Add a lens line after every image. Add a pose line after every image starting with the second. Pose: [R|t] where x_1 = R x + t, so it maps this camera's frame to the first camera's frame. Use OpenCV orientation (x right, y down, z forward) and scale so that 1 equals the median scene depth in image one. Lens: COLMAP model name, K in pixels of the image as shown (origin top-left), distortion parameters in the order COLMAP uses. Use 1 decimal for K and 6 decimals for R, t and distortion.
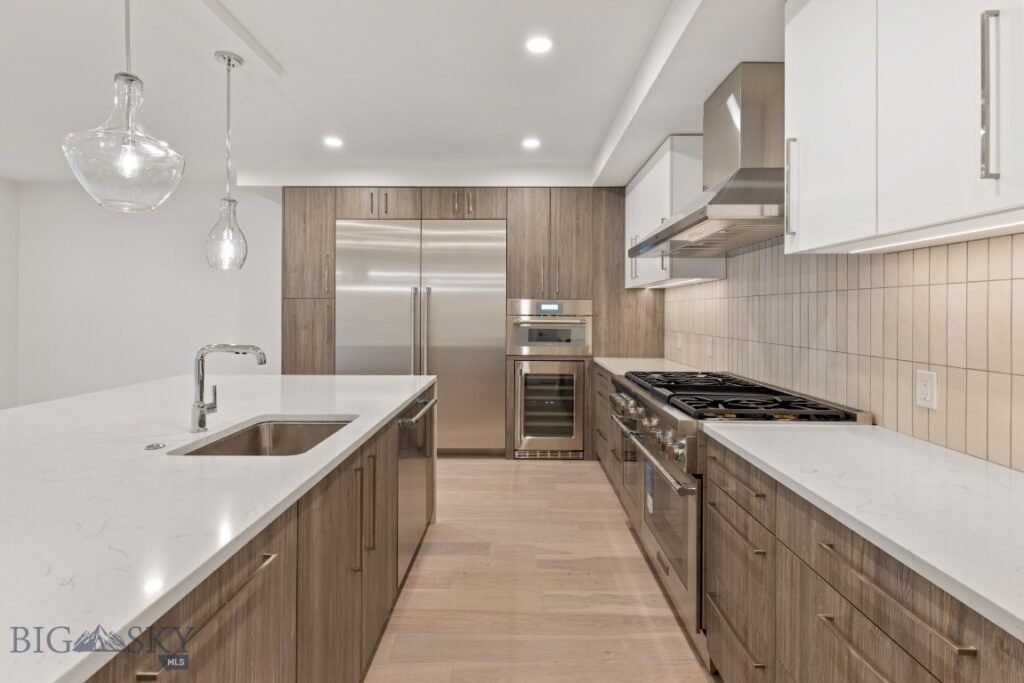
lens RADIAL K [[470.9, 0, 513.6], [0, 470.9, 310.0], [0, 0, 1]] dist [0.005482, -0.000364]
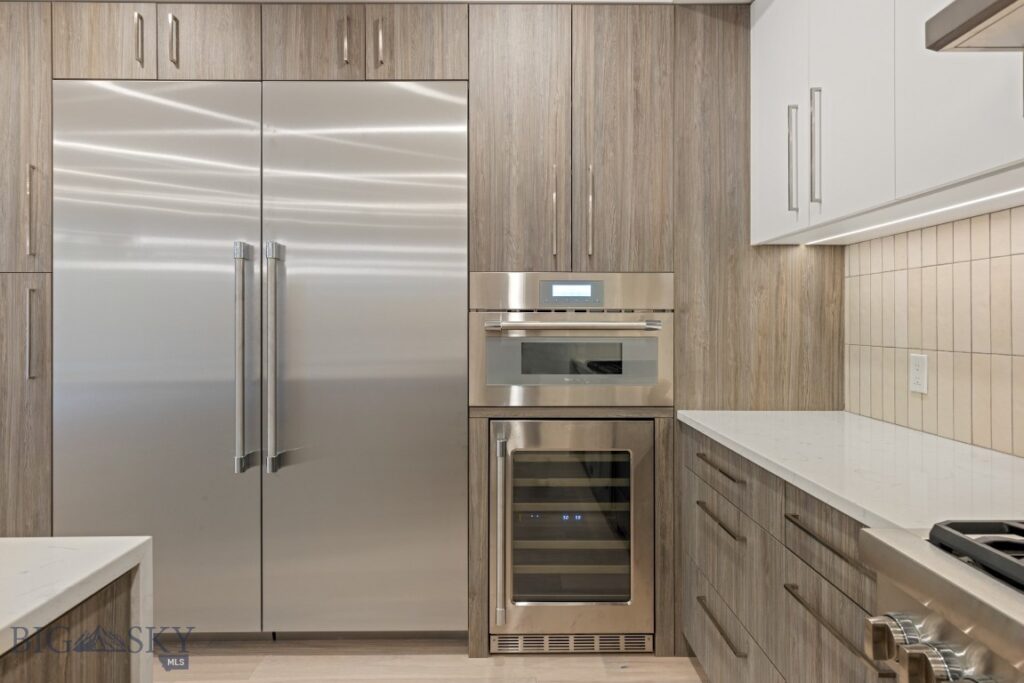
lens RADIAL K [[554.3, 0, 516.2], [0, 554.3, 321.5], [0, 0, 1]] dist [0.000219, 0.001394]
pose [[0.999674, -0.005720, 0.024881, 0.014896], [0.005799, 0.999978, -0.003104, 0.022606], [-0.024863, 0.003248, 0.999686, 0.511453]]
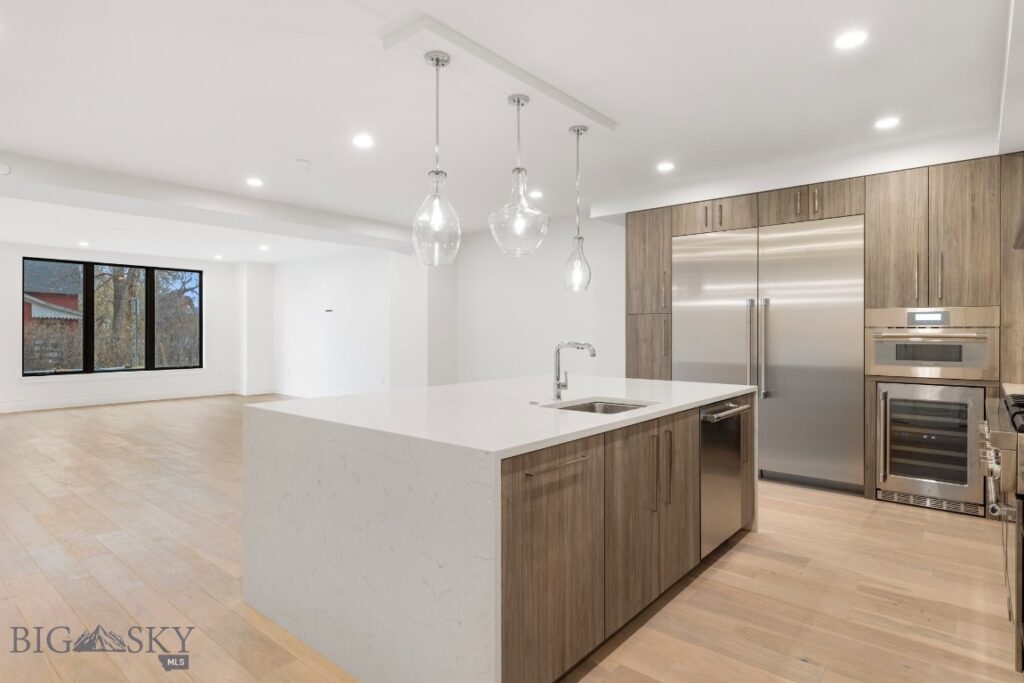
lens RADIAL K [[554.3, 0, 513.4], [0, 554.3, 333.0], [0, 0, 1]] dist [0.000219, 0.001394]
pose [[0.771298, -0.003373, -0.636465, 0.132812], [0.005476, 0.999984, 0.001336, 0.015777], [0.636450, -0.004516, 0.771305, -0.169691]]
